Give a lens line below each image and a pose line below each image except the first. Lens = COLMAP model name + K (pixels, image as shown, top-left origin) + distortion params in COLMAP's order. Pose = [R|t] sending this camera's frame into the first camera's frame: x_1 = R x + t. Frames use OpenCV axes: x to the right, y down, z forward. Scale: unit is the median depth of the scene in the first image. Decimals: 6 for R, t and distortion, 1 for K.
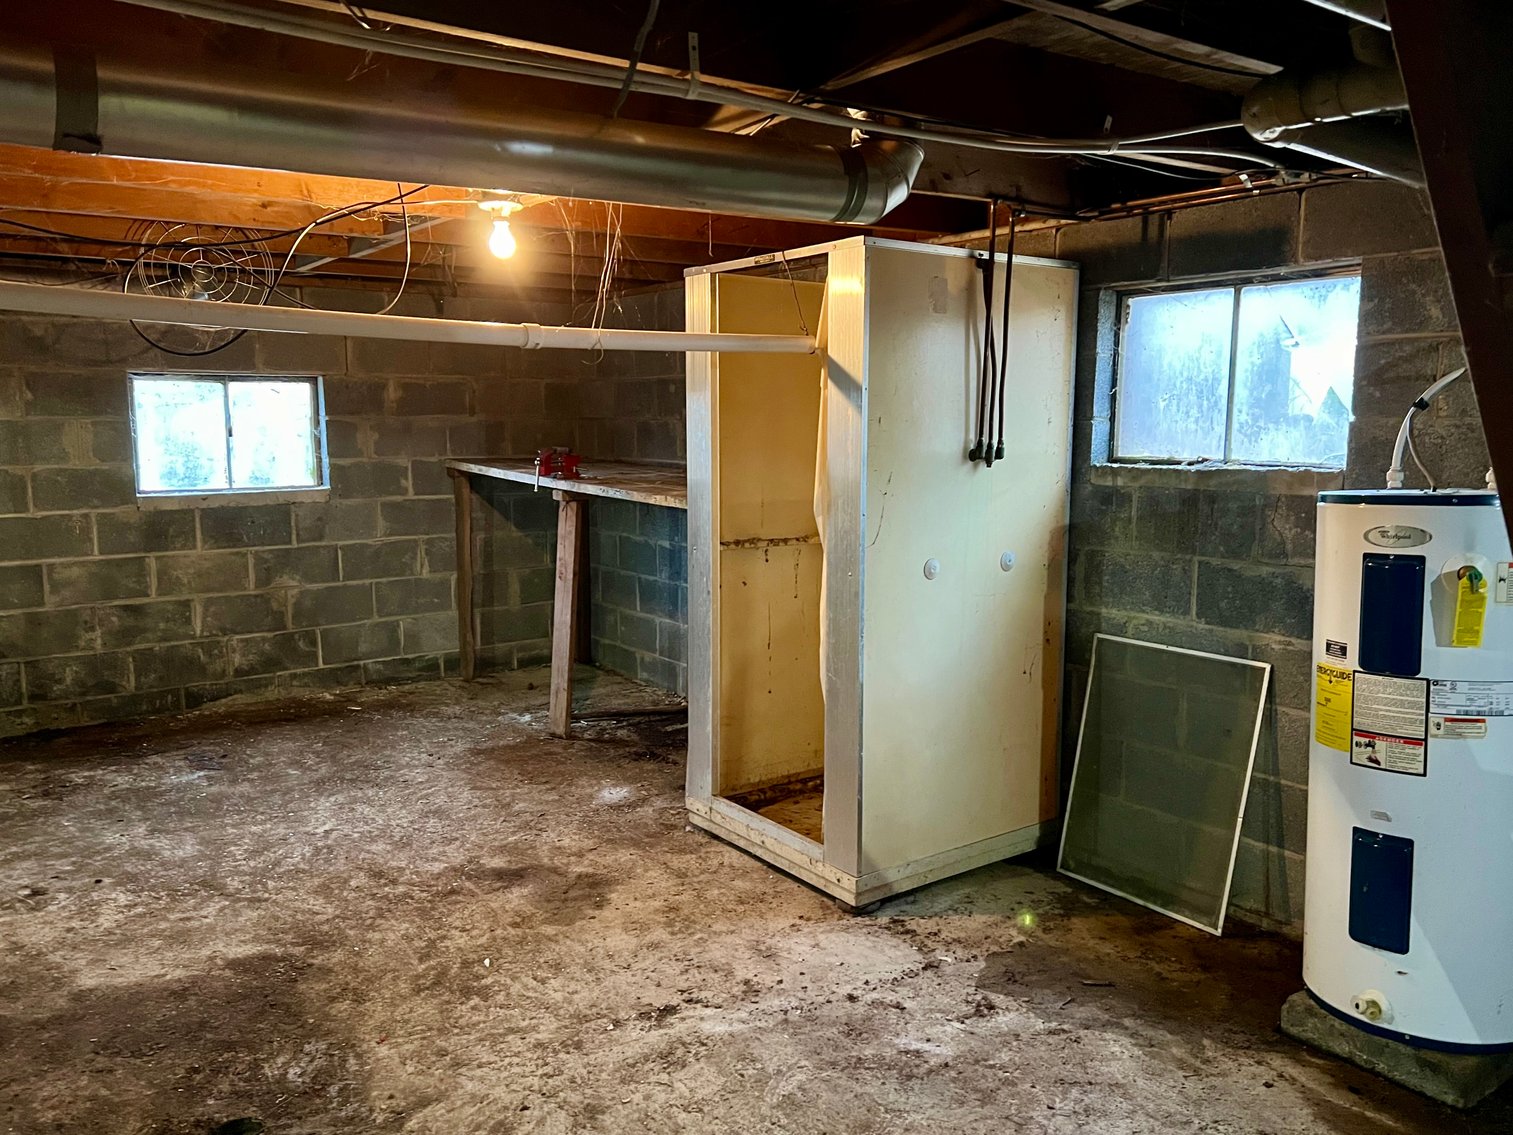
lens RADIAL K [[1183.4, 0, 755.0], [0, 1183.4, 576.0], [0, 0, 1]] dist [0.041566, -0.048769]
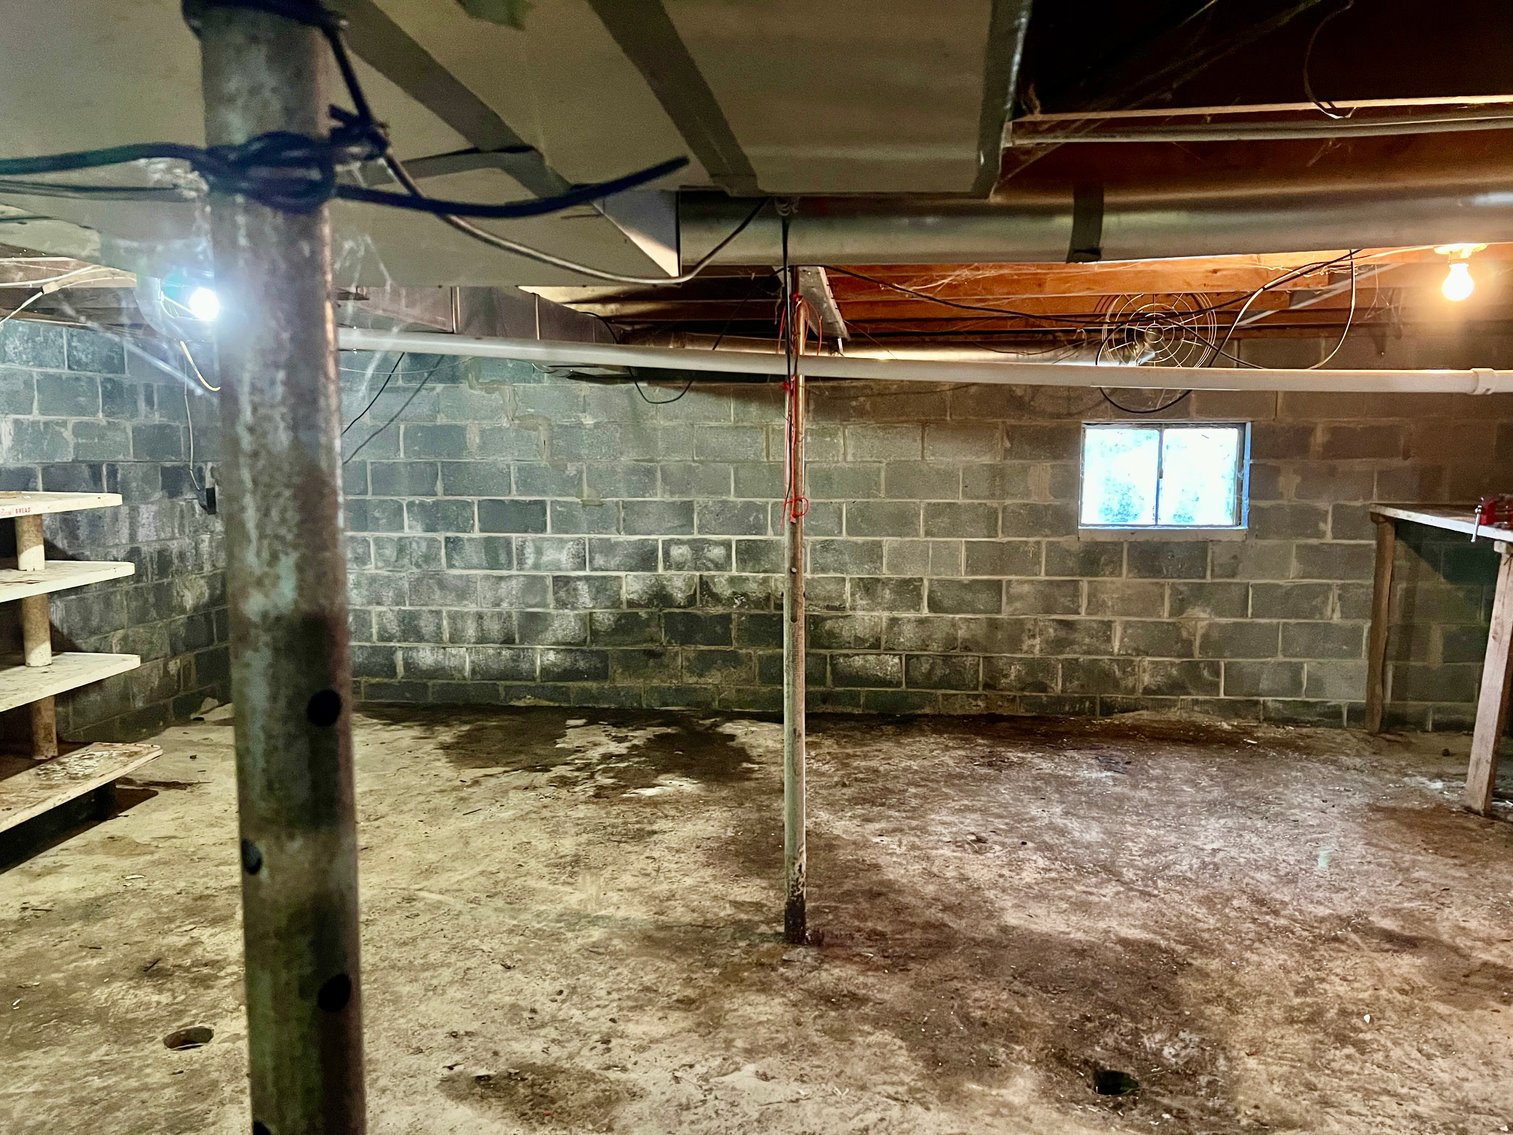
lens RADIAL K [[1127.7, 0, 779.1], [0, 1127.7, 577.5], [0, 0, 1]] dist [0.035785, -0.040674]
pose [[0.742525, 0.076777, -0.665404, 0.015860], [-0.095880, 0.995362, 0.007856, 0.002642], [0.662921, 0.057966, 0.746442, -0.062910]]
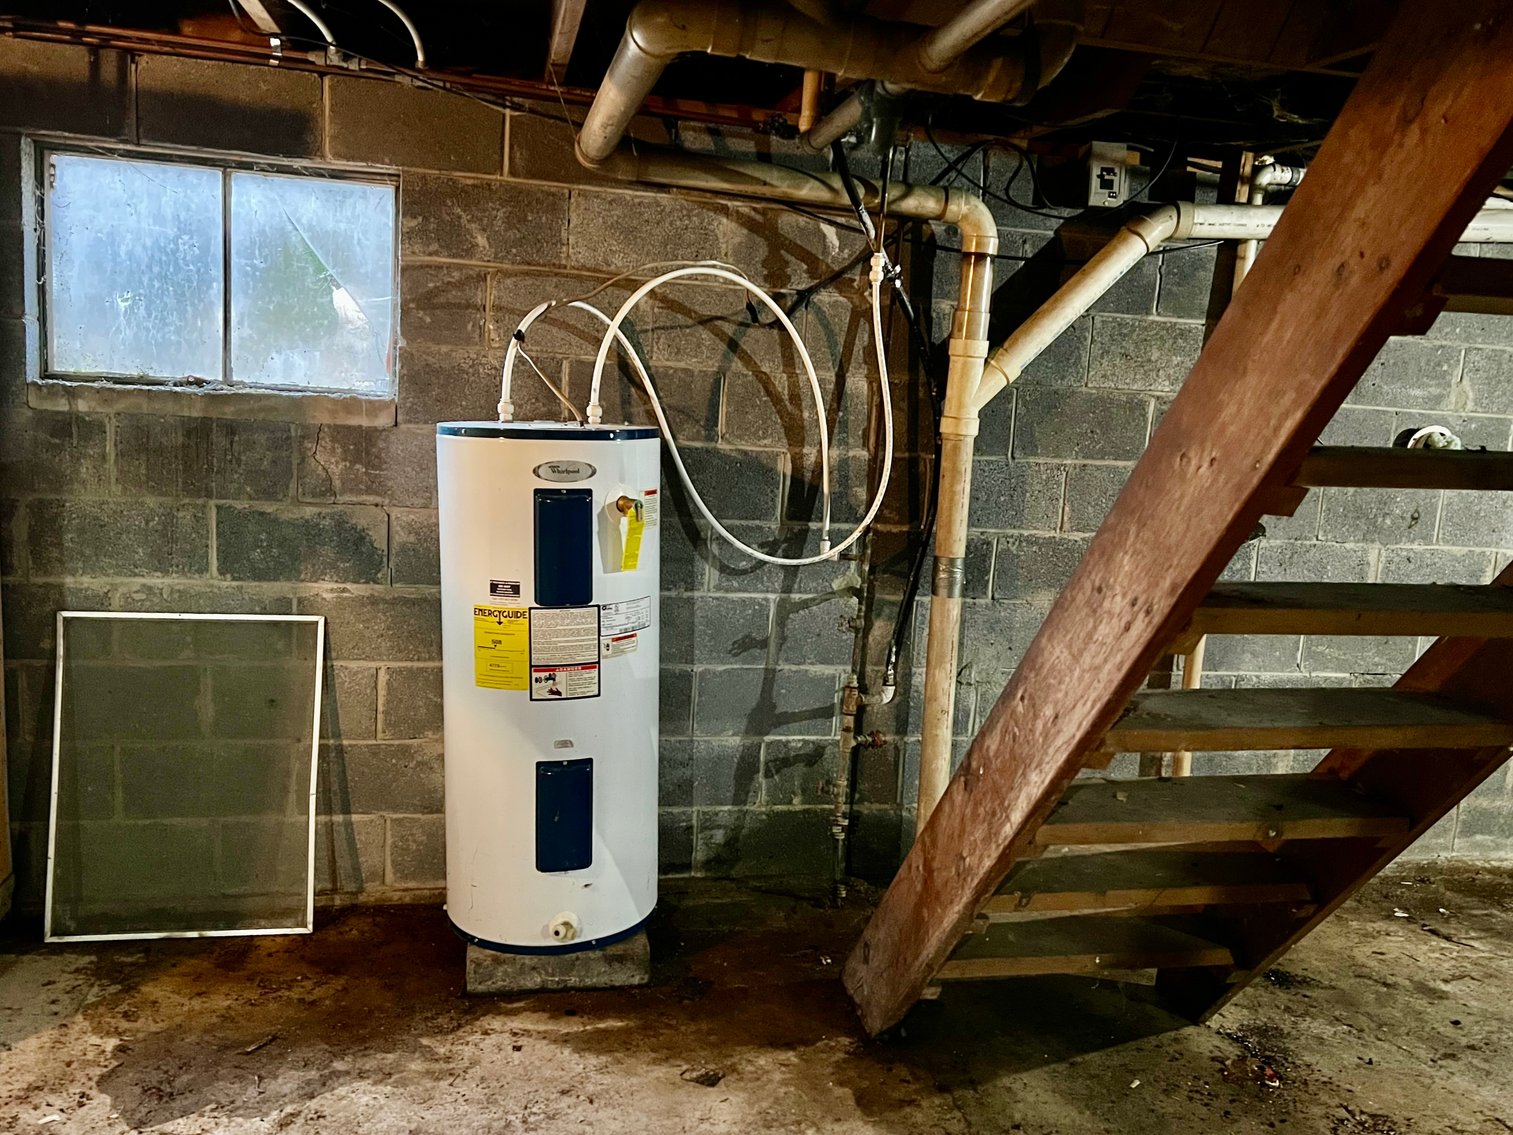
lens RADIAL K [[1241.6, 0, 797.8], [0, 1241.6, 574.5], [0, 0, 1]] dist [0.063706, -0.074775]
pose [[0.388452, -0.123855, 0.913107, -0.198866], [0.058917, 0.992237, 0.109524, -0.027199], [-0.919583, 0.011253, 0.392734, 0.219652]]
